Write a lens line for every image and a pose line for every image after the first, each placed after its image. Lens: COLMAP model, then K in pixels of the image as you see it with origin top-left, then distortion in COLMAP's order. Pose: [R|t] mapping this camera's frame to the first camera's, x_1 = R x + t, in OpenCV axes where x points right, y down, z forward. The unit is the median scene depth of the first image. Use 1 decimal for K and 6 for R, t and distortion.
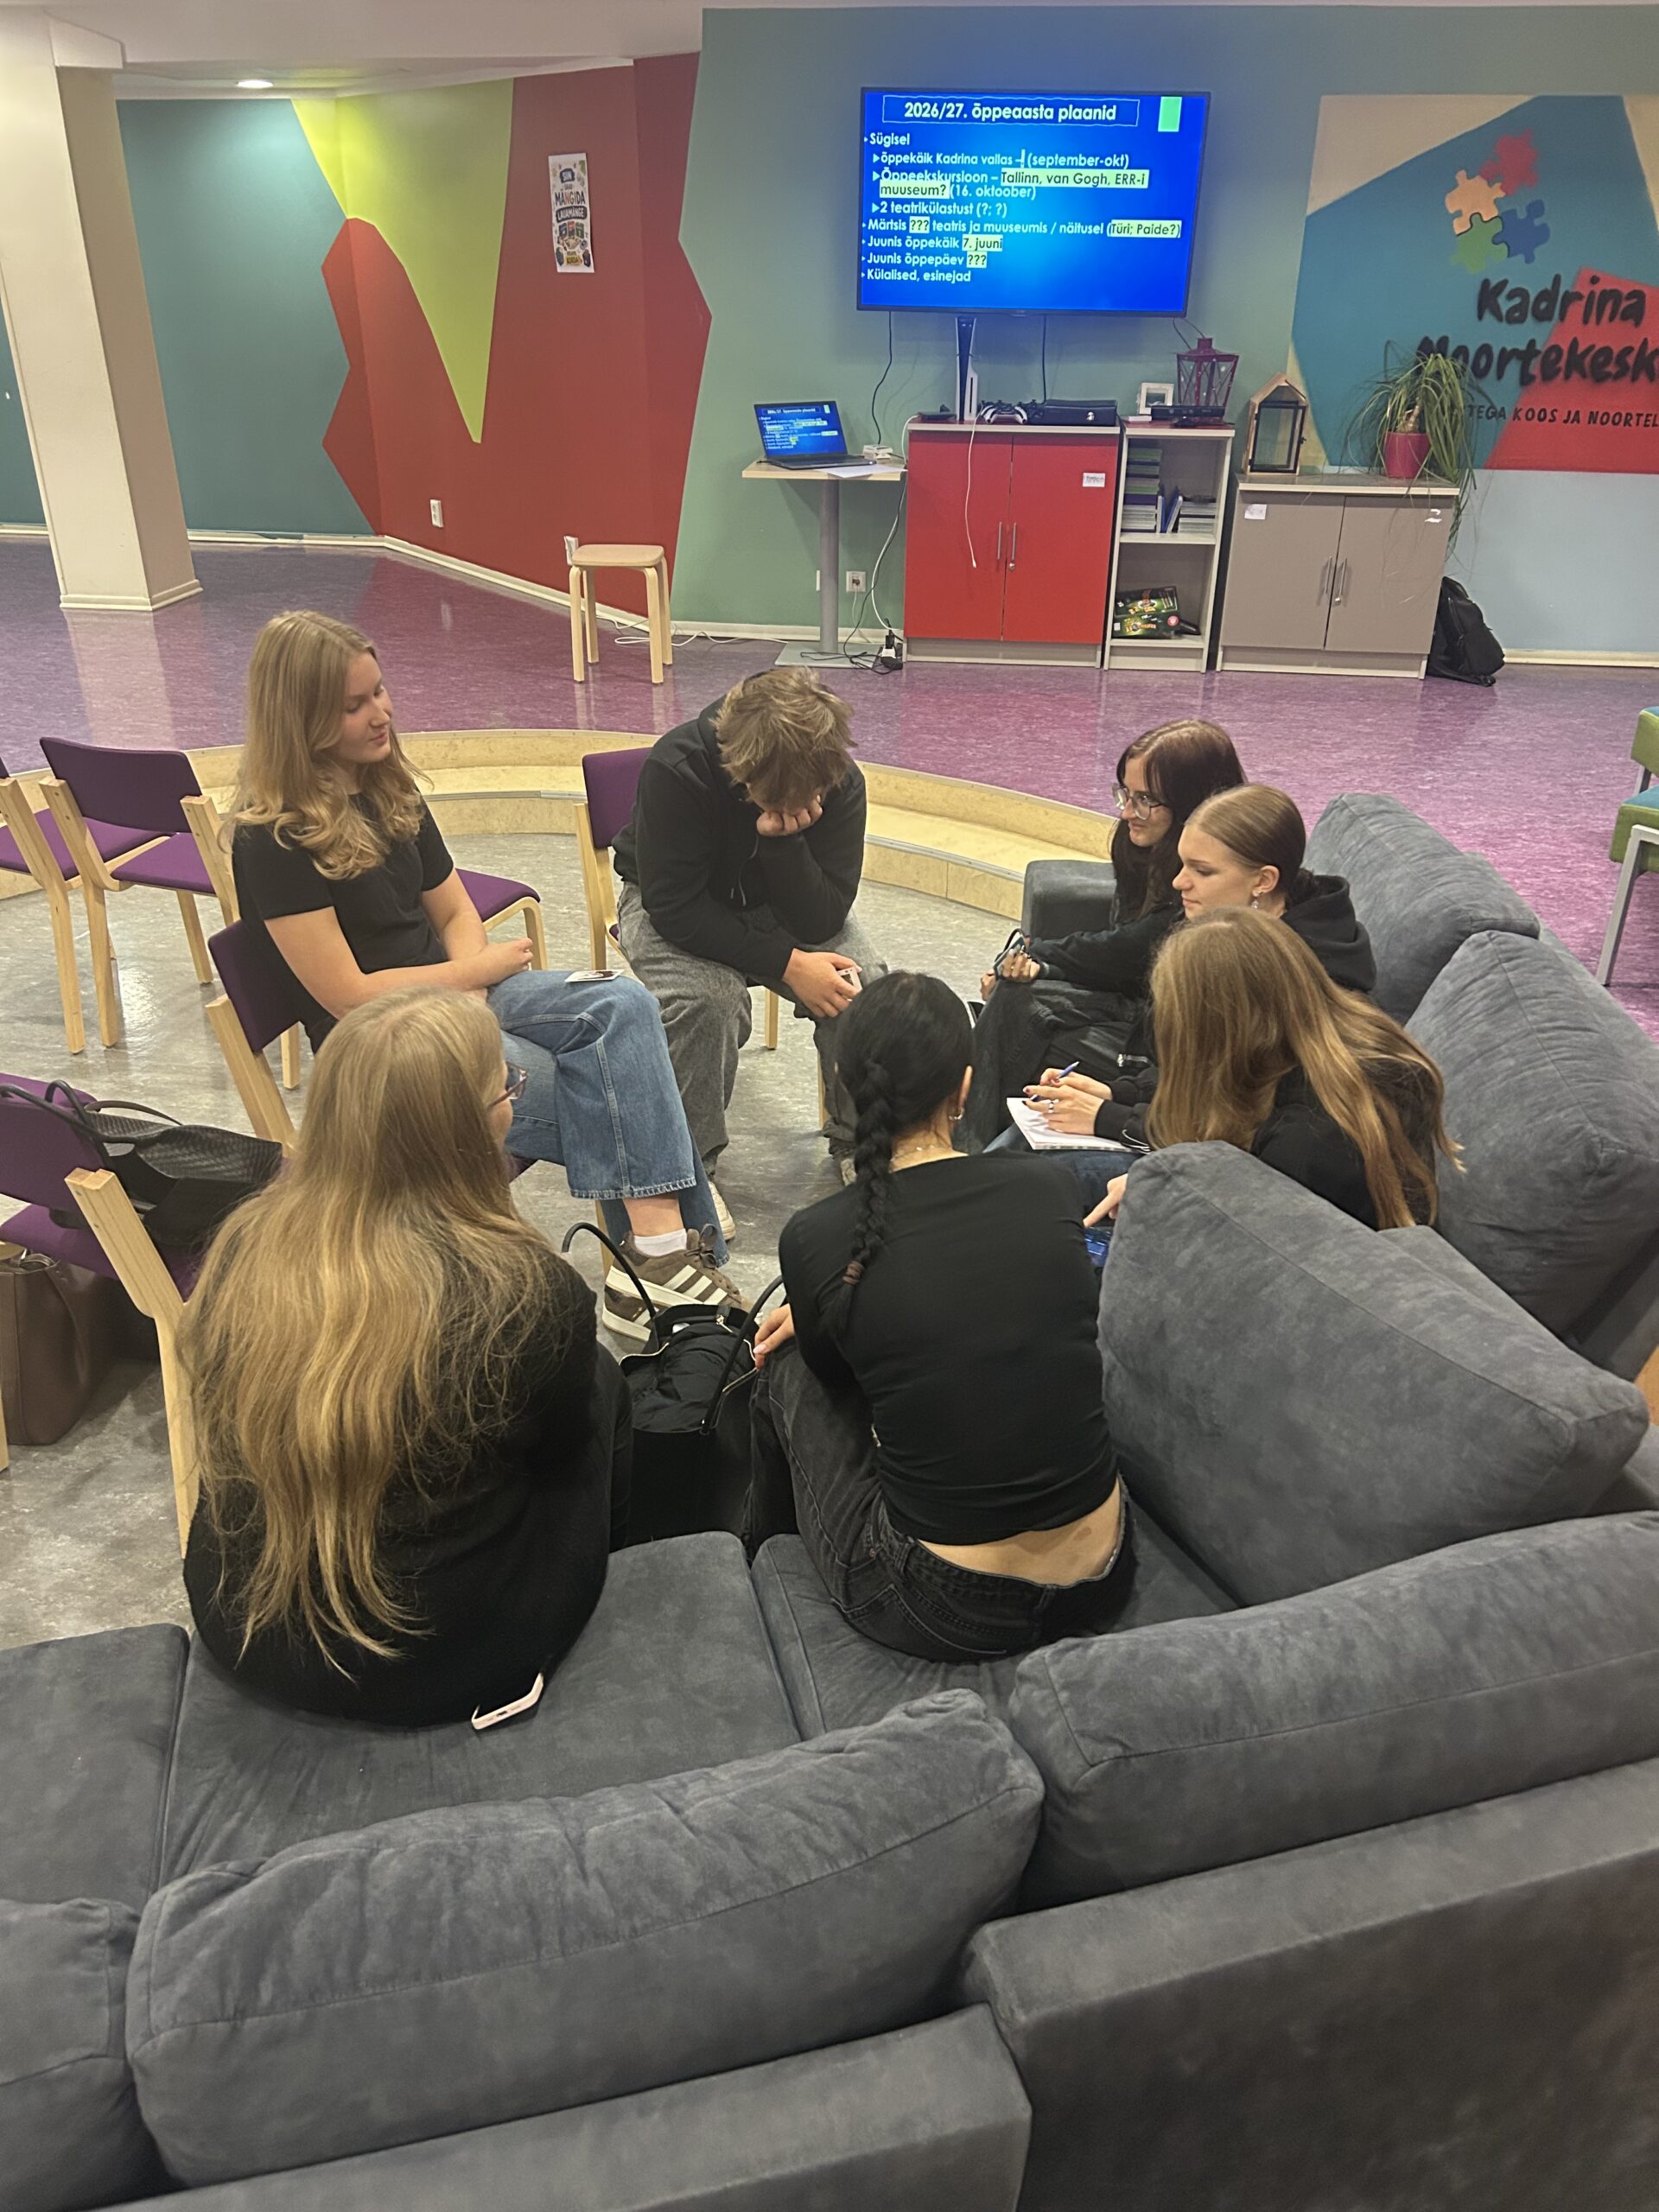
lens RADIAL K [[1659.0, 0, 826.8], [0, 1659.0, 1106.1], [0, 0, 1]] dist [0.037968, -0.037240]
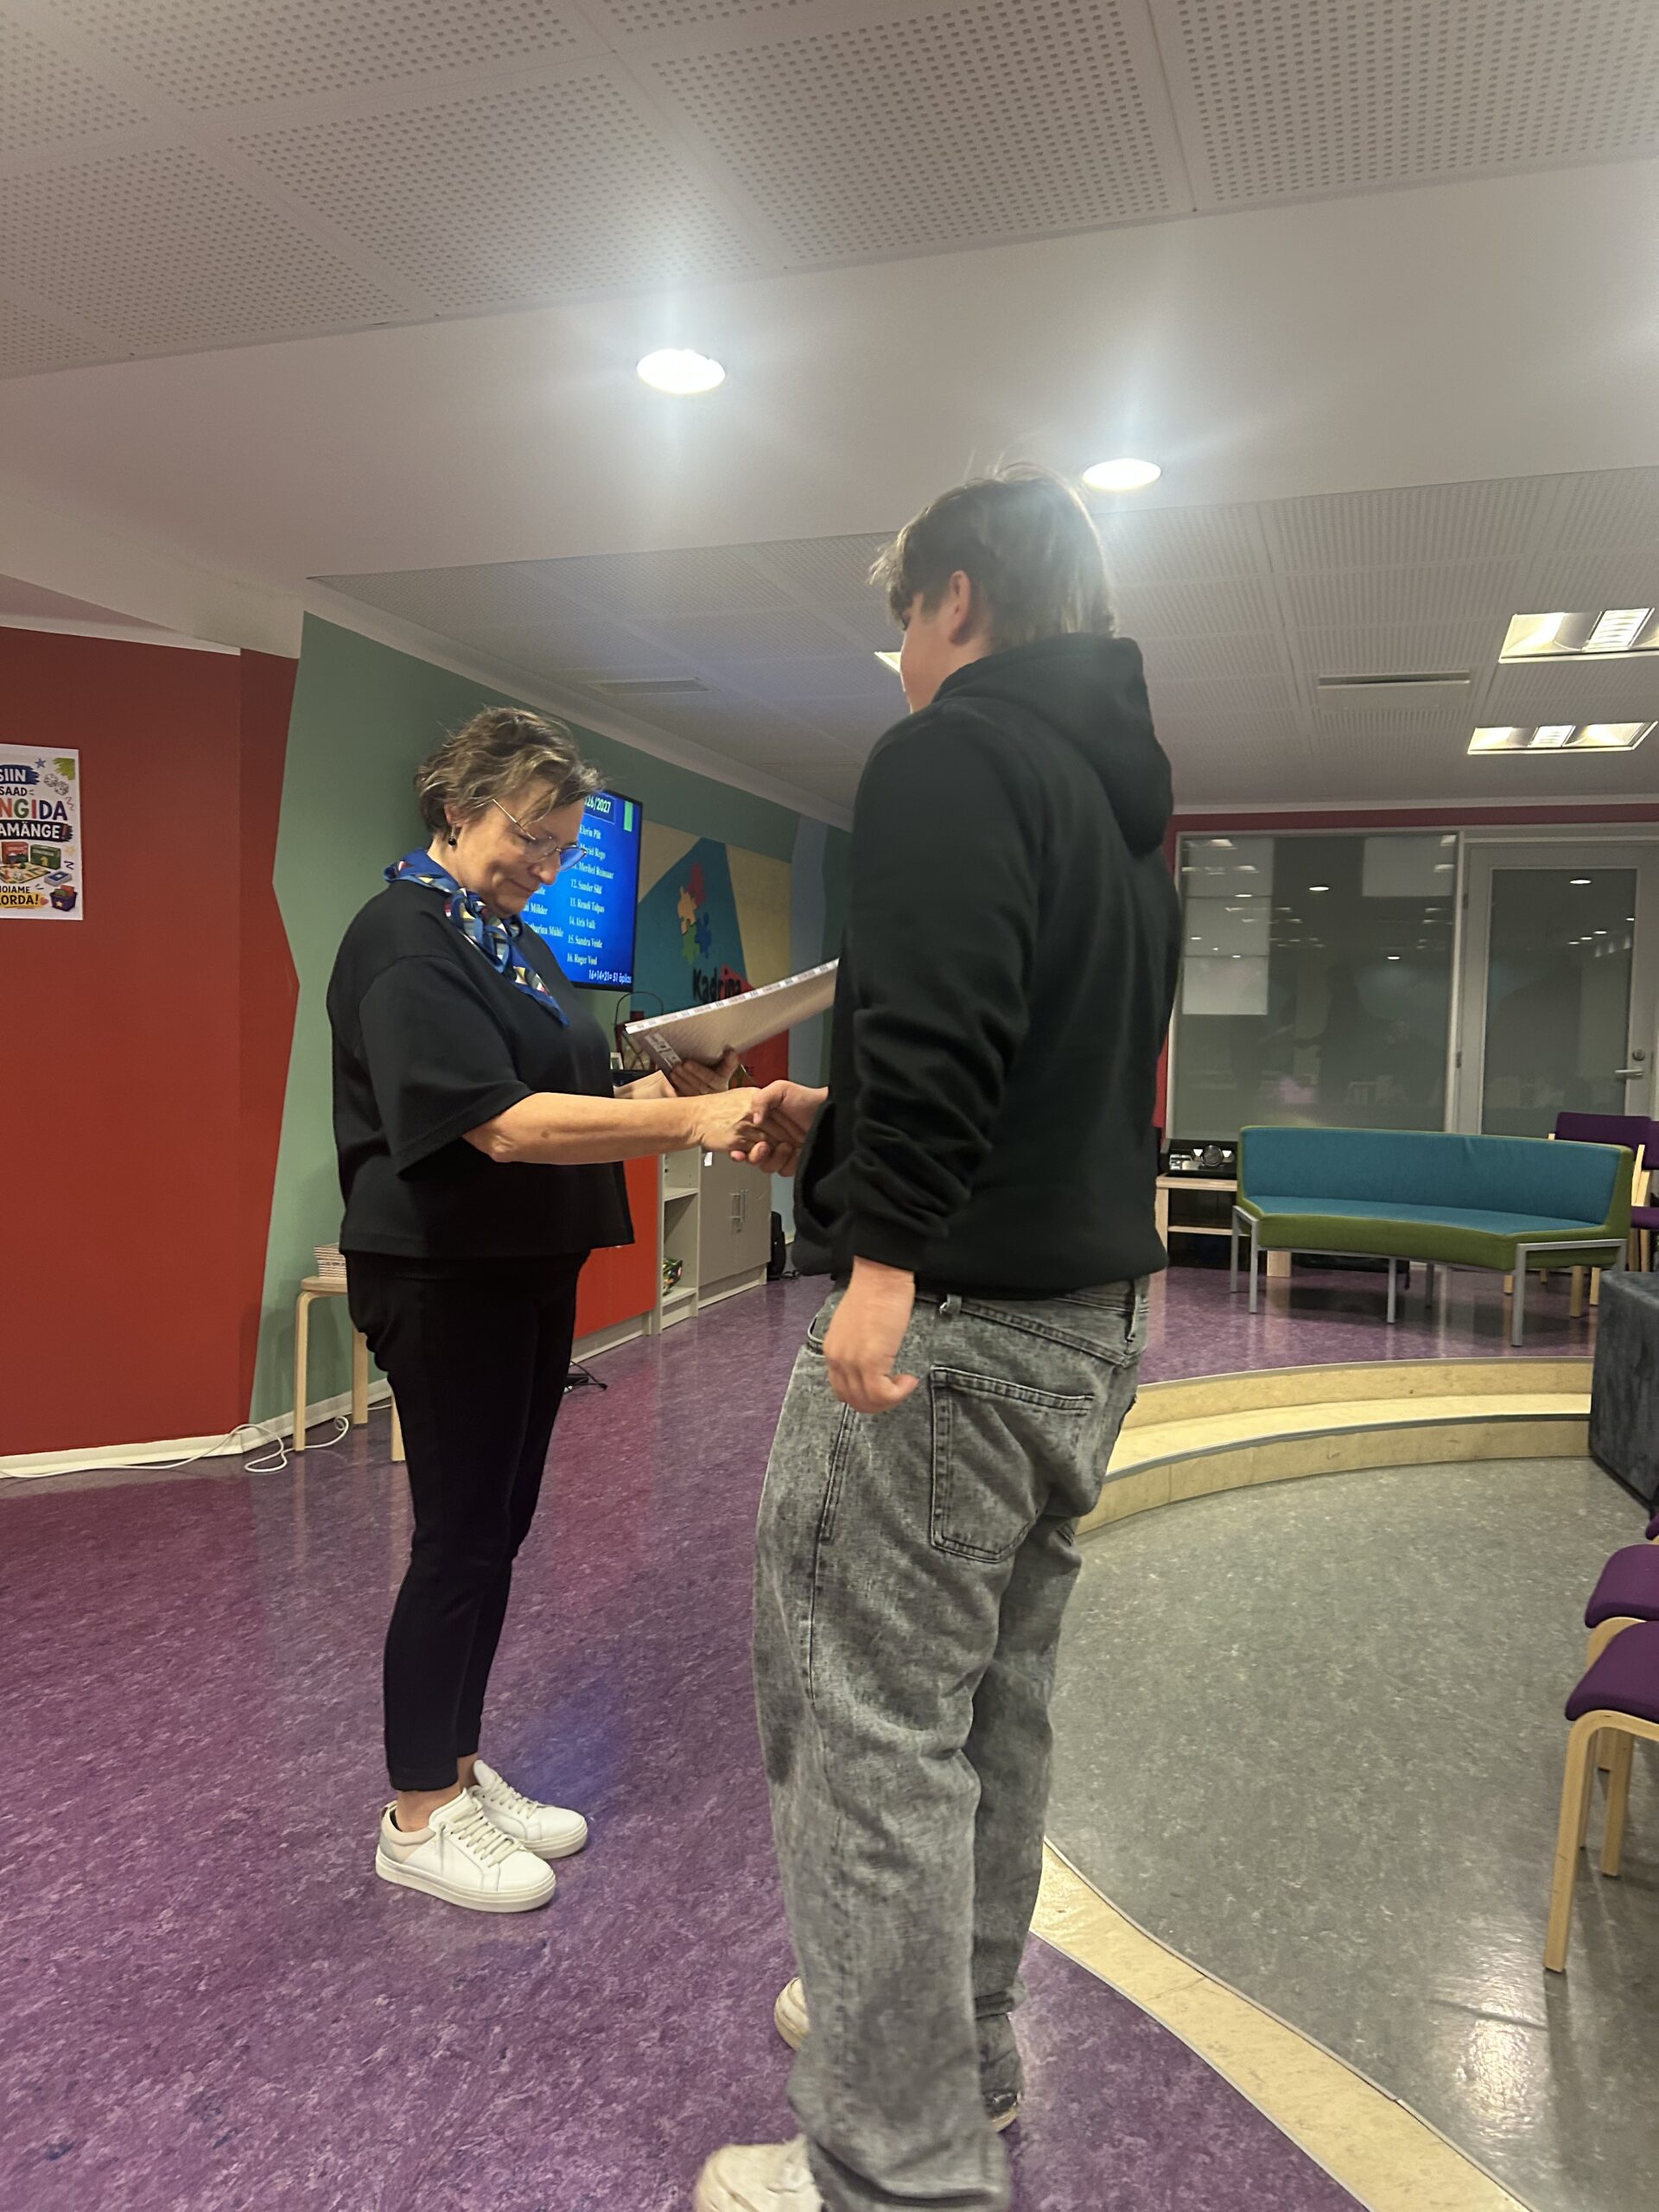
lens RADIAL K [[1659.0, 0, 809.9], [0, 1659.0, 1105.0], [0, 0, 1]] dist [0.037968, -0.037240]
pose [[0.174594, -0.053176, 0.983203, -0.732607], [0.439834, 0.897592, -0.029559, -0.319642], [-0.880944, 0.437607, 0.180103, 0.722789]]
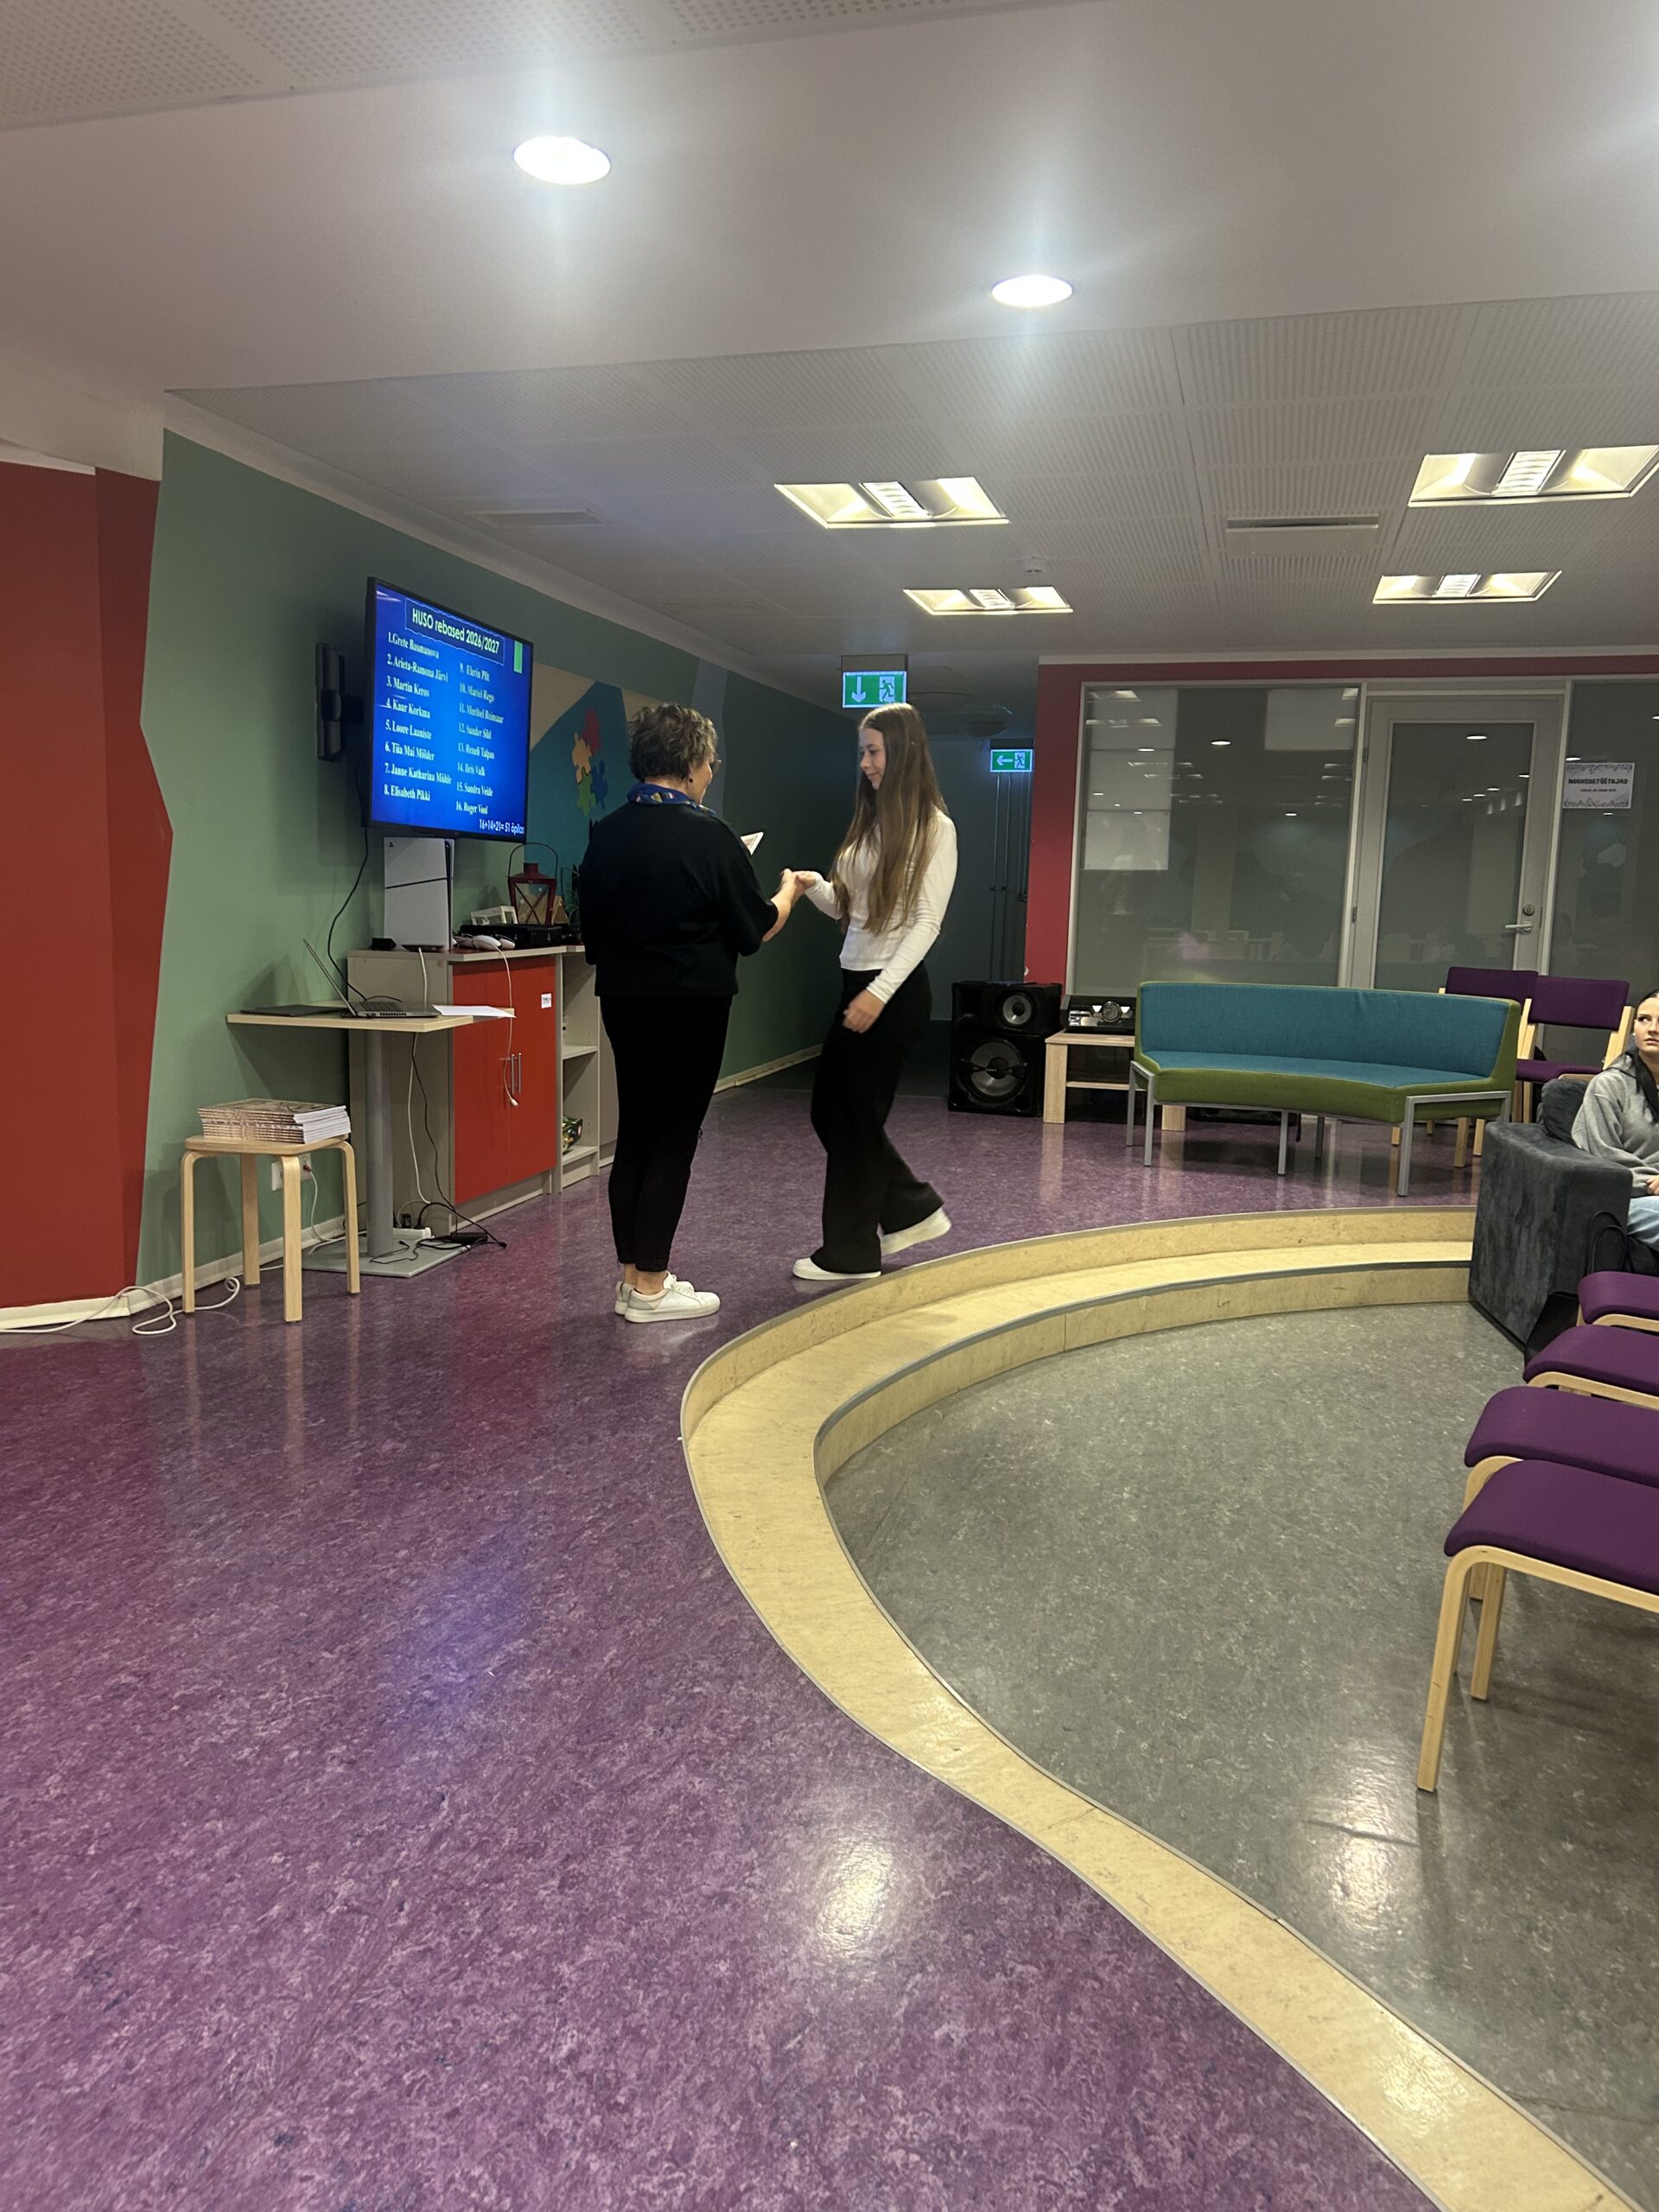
lens RADIAL K [[1659.0, 0, 816.2], [0, 1659.0, 1105.7], [0, 0, 1]] dist [0.037968, -0.037240]
pose [[0.112789, -0.138346, 0.983941, -0.724279], [0.440392, 0.894642, 0.075308, -0.318444], [-0.890693, 0.424825, 0.161832, 0.723864]]
